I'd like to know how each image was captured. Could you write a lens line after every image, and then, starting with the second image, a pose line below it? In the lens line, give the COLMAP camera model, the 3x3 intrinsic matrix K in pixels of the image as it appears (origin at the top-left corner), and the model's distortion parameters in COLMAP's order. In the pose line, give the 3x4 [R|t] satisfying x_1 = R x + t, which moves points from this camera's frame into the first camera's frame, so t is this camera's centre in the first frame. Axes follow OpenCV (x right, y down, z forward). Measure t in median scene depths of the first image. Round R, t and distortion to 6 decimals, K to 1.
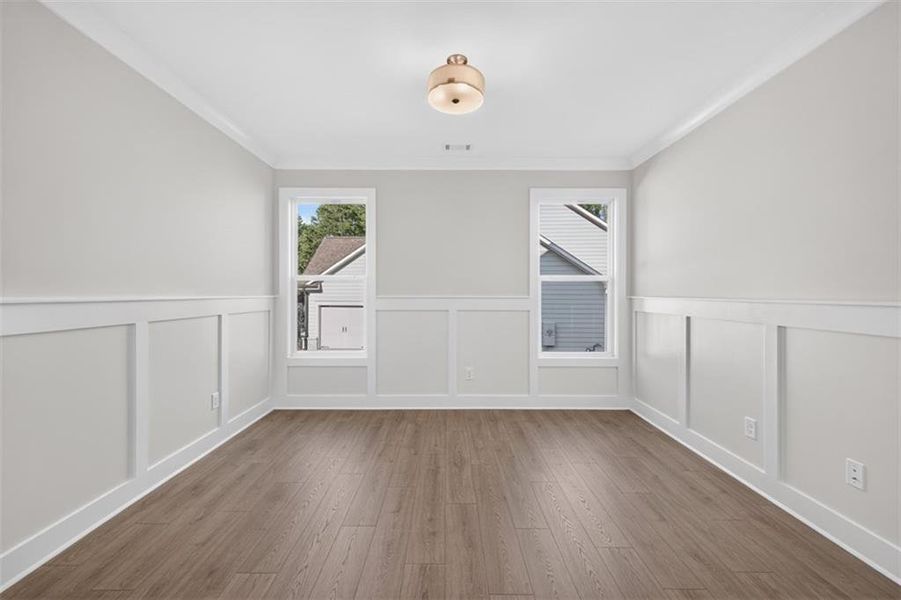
lens RADIAL K [[379.7, 0, 449.1], [0, 379.7, 293.0], [0, 0, 1]] dist [0.001003, -0.000070]
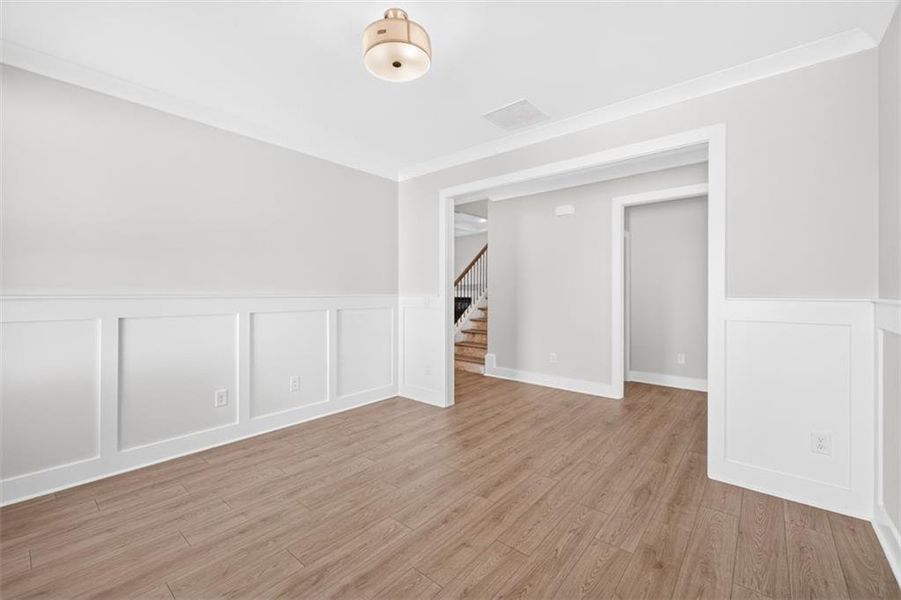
lens RADIAL K [[379.7, 0, 449.1], [0, 379.7, 293.0], [0, 0, 1]] dist [0.001003, -0.000070]
pose [[-0.769545, -0.005525, 0.638568, -0.575671], [-0.003700, 0.999984, 0.004192, 0.001870], [-0.638582, 0.000864, -0.769554, 1.481878]]
